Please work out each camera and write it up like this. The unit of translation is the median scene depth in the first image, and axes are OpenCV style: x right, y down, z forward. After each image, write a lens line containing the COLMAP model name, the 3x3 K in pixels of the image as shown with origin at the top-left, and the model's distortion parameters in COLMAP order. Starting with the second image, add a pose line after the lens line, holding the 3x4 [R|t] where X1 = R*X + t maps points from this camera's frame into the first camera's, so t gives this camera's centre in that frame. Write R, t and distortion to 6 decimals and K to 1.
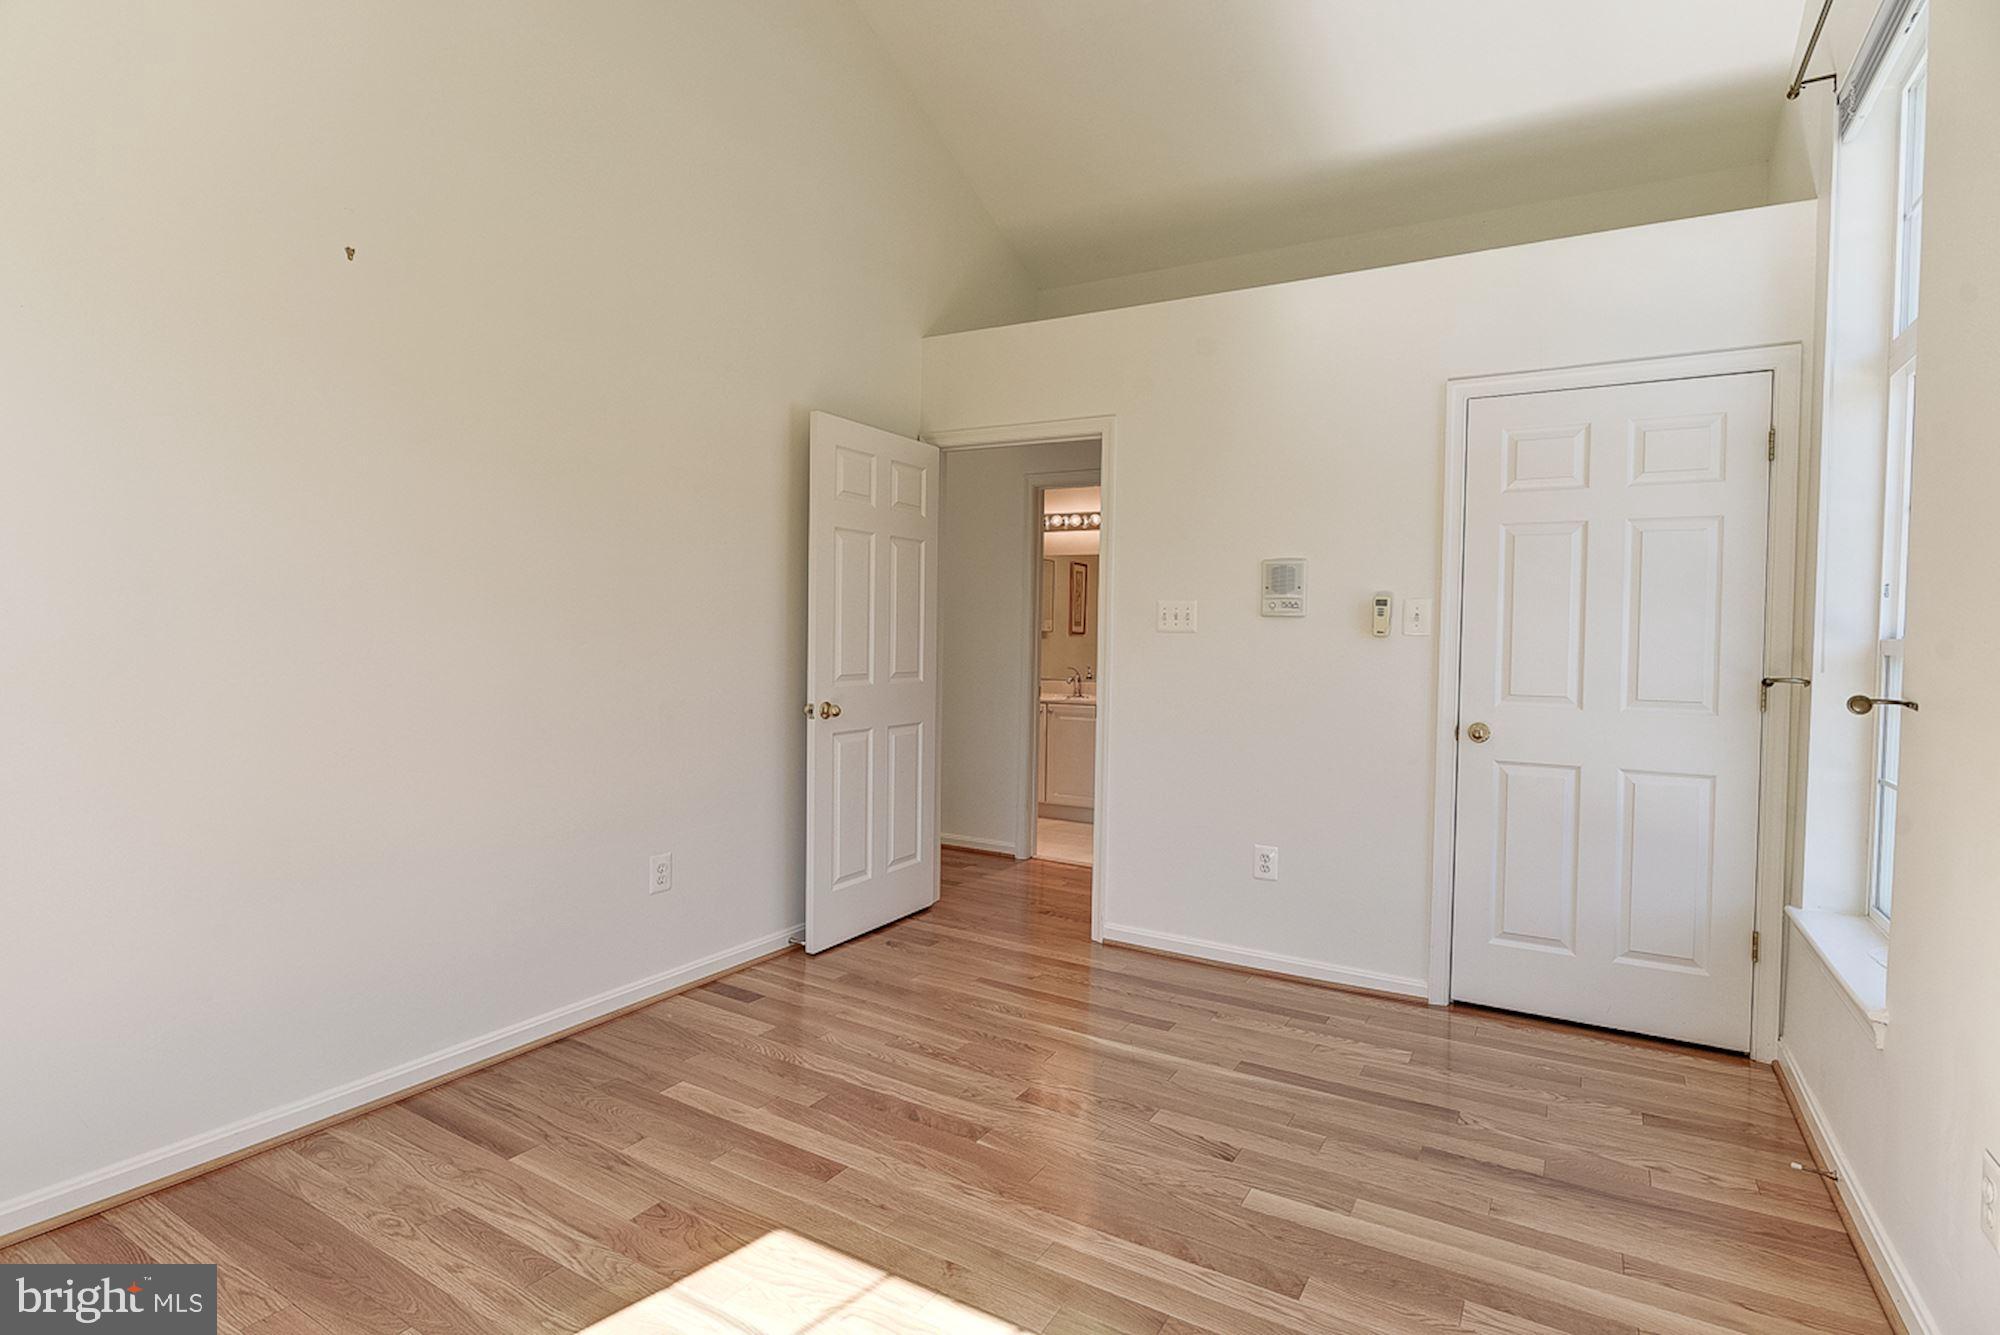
lens RADIAL K [[993.3, 0, 1003.5], [0, 993.3, 663.2], [0, 0, 1]] dist [-0.005366, -0.000711]
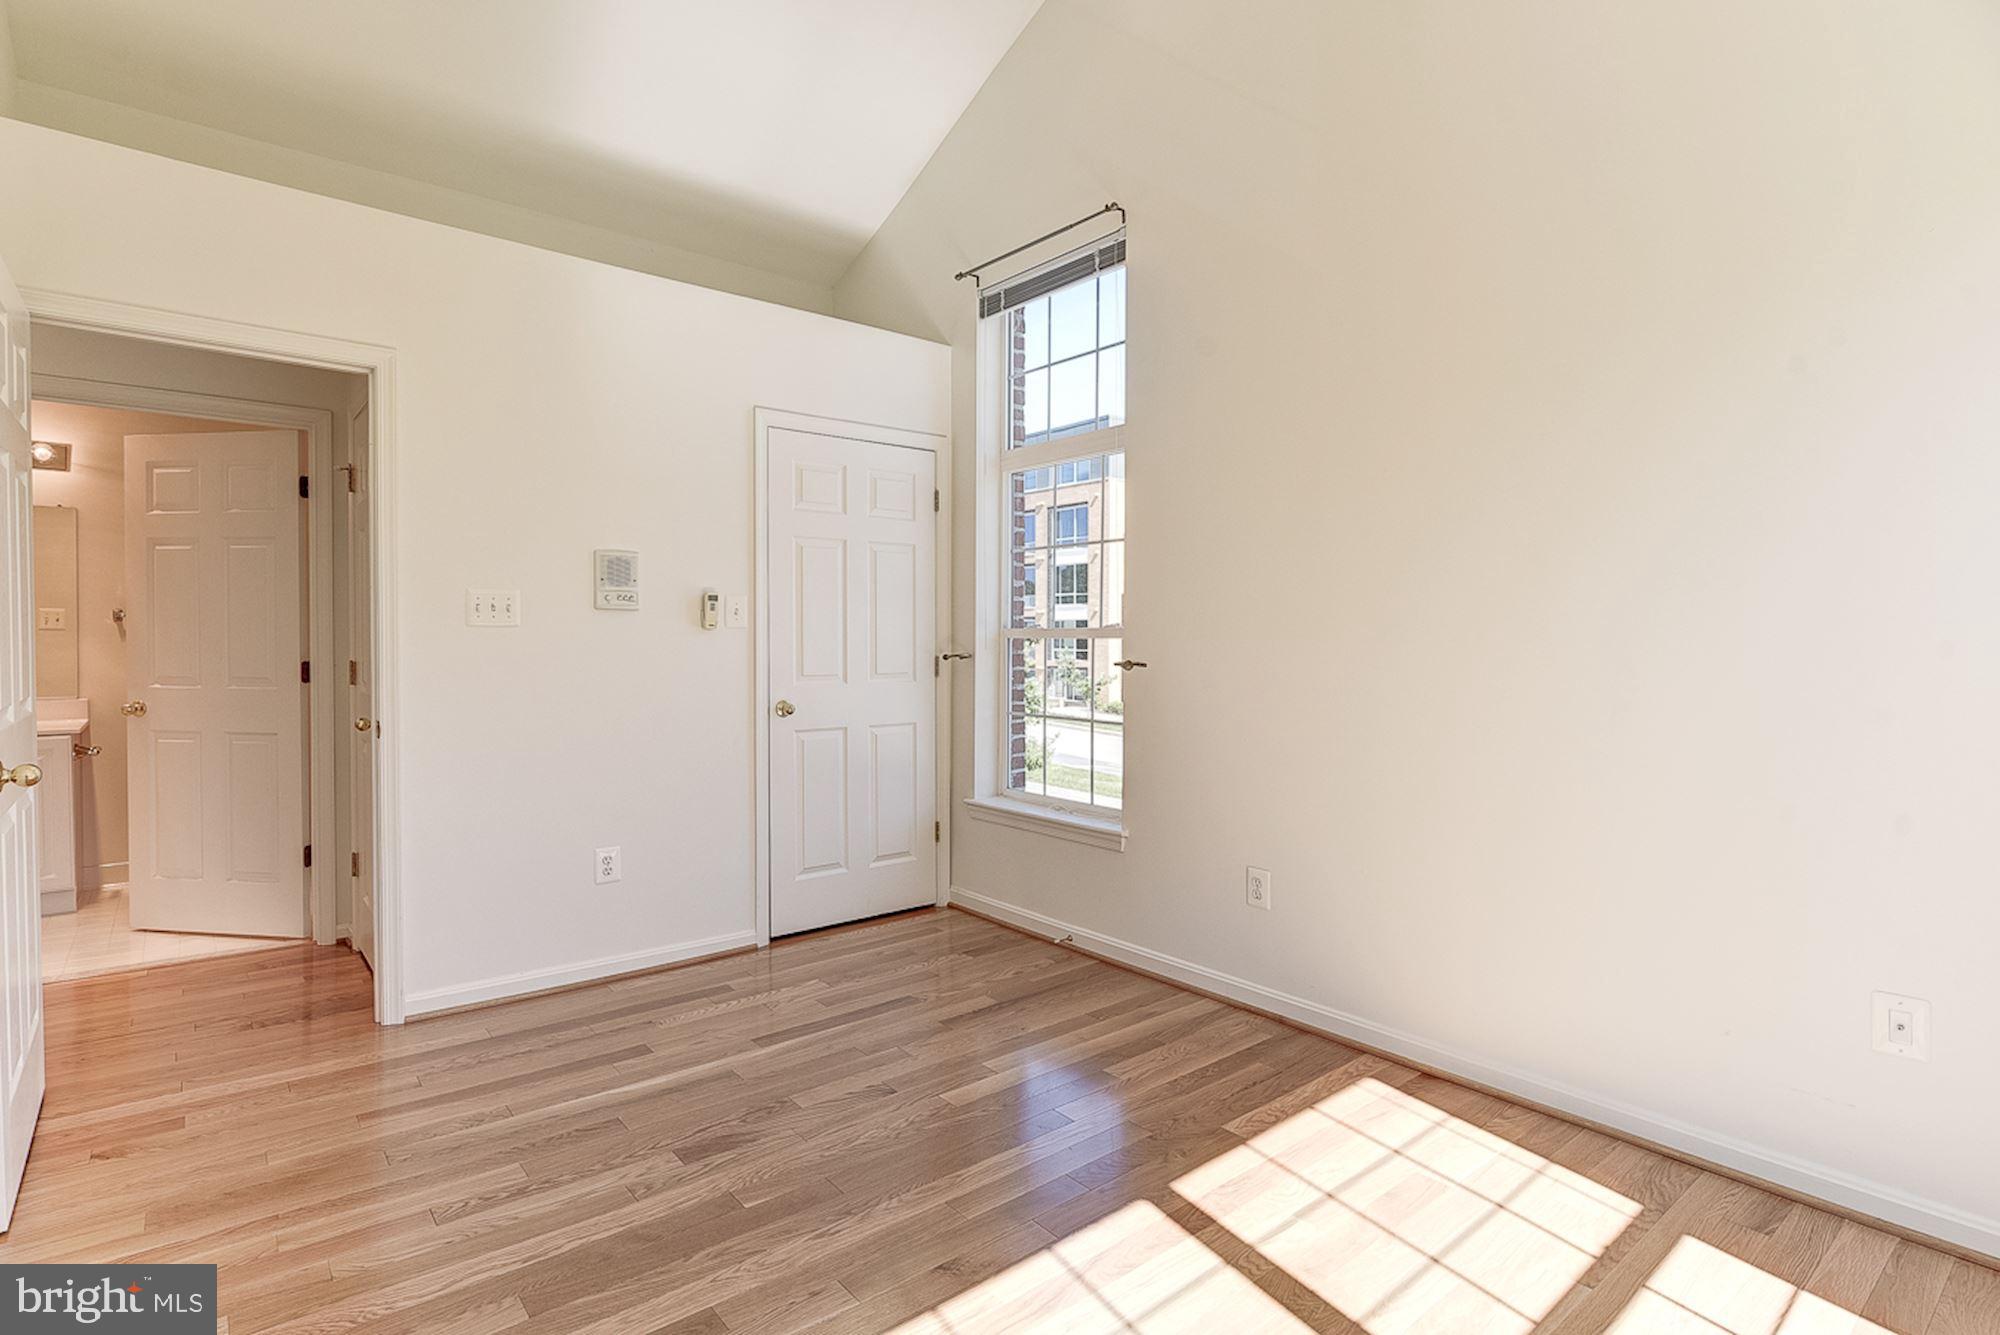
lens RADIAL K [[993.3, 0, 980.3], [0, 993.3, 664.9], [0, 0, 1]] dist [-0.005366, -0.000711]
pose [[0.349361, -0.044450, 0.935933, -0.564184], [0.028168, 0.998921, 0.036927, -0.020815], [-0.936565, 0.013463, 0.350236, 0.361228]]
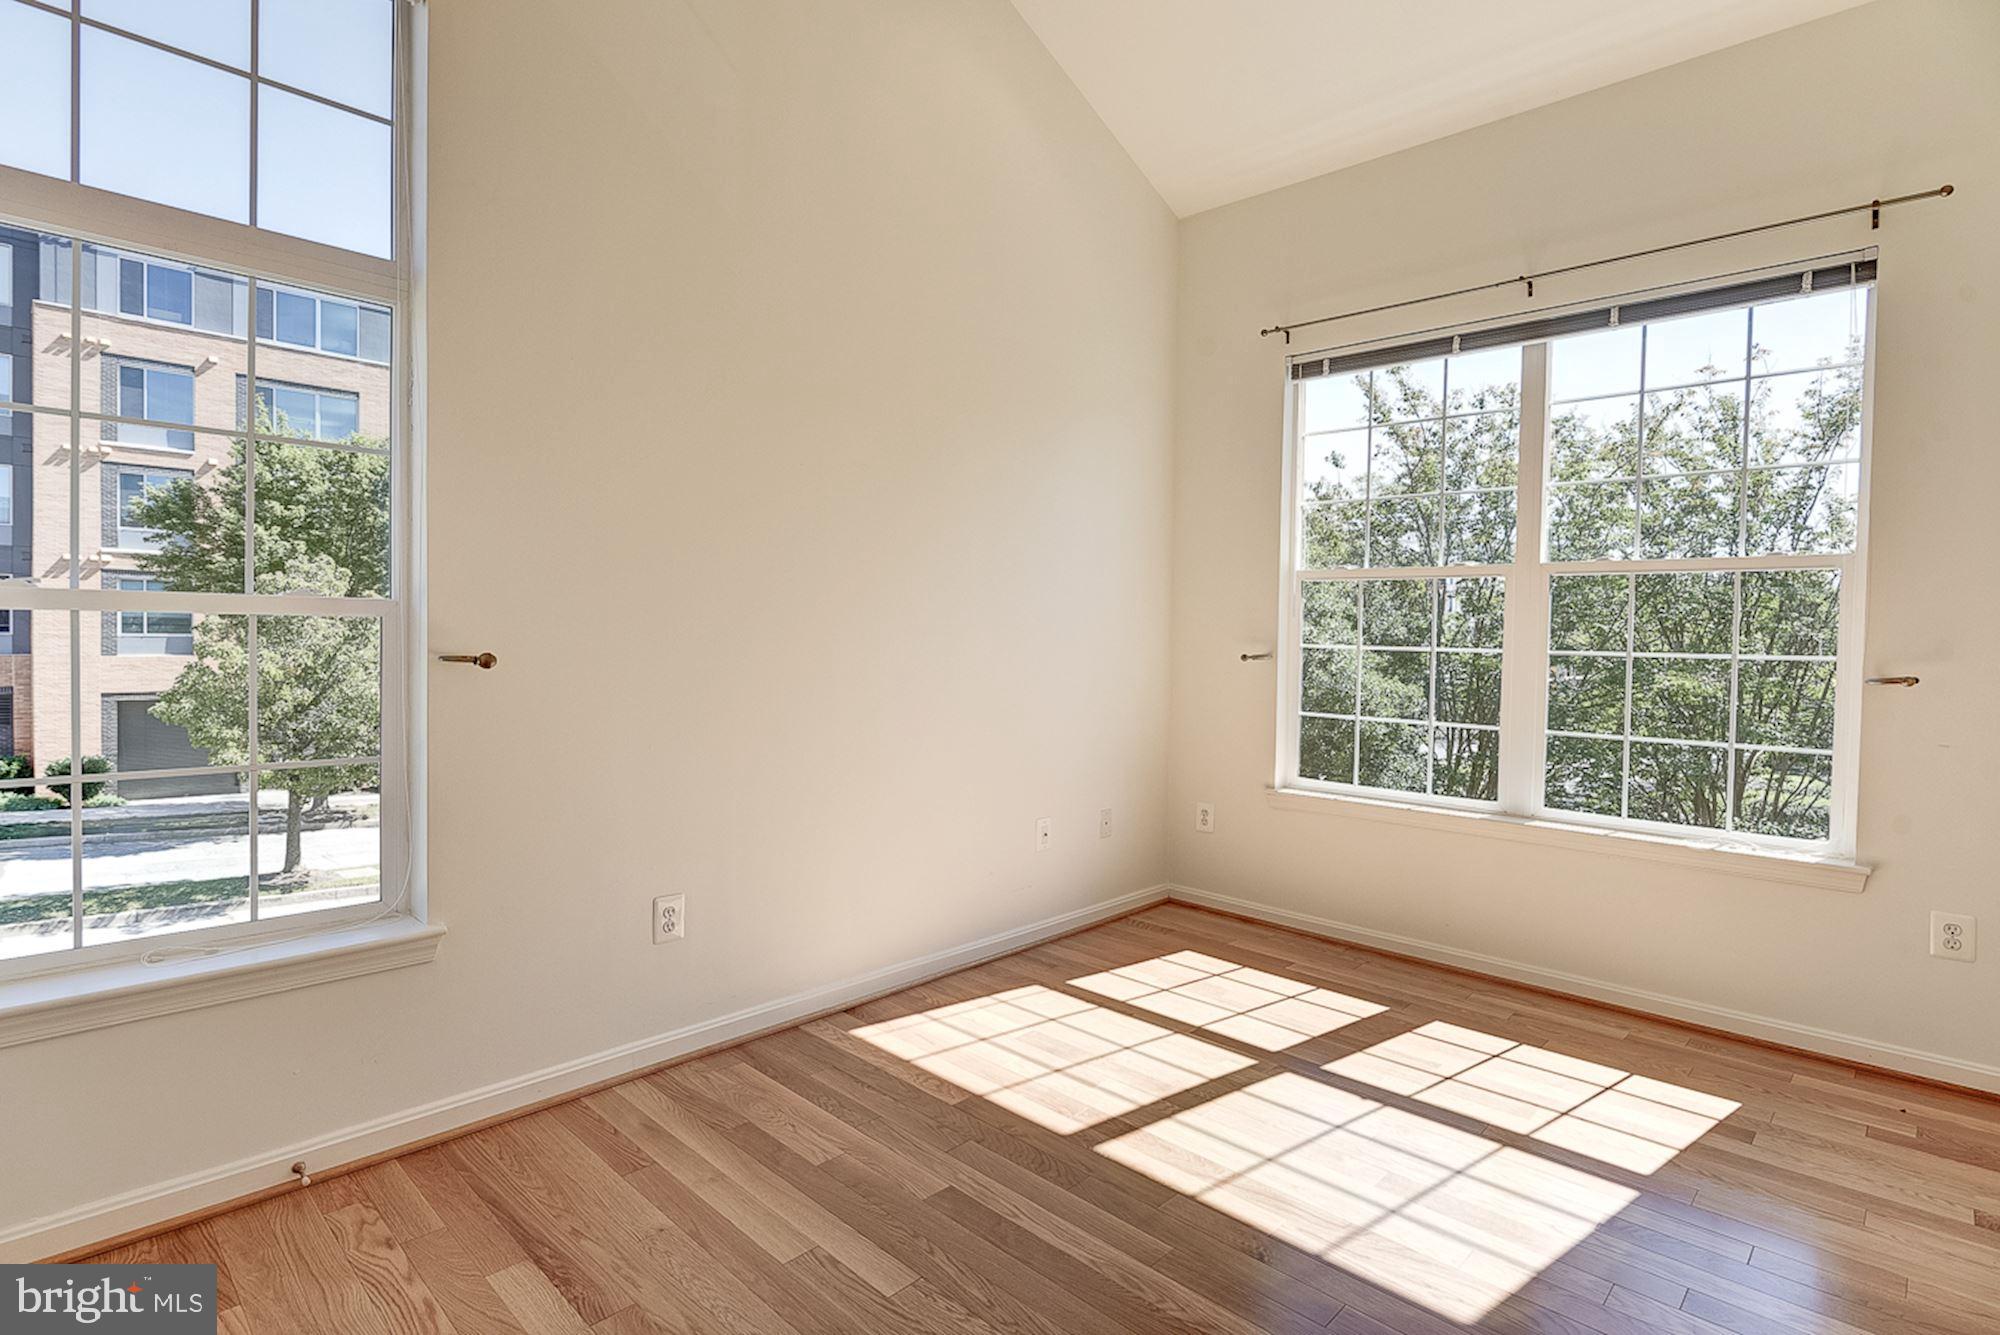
lens RADIAL K [[993.3, 0, 986.8], [0, 993.3, 671.3], [0, 0, 1]] dist [-0.005366, -0.000711]
pose [[-0.976537, -0.049424, 0.209603, 0.017725], [-0.037717, 0.997516, 0.059490, -0.022113], [-0.212022, 0.050188, -0.975975, 1.194076]]
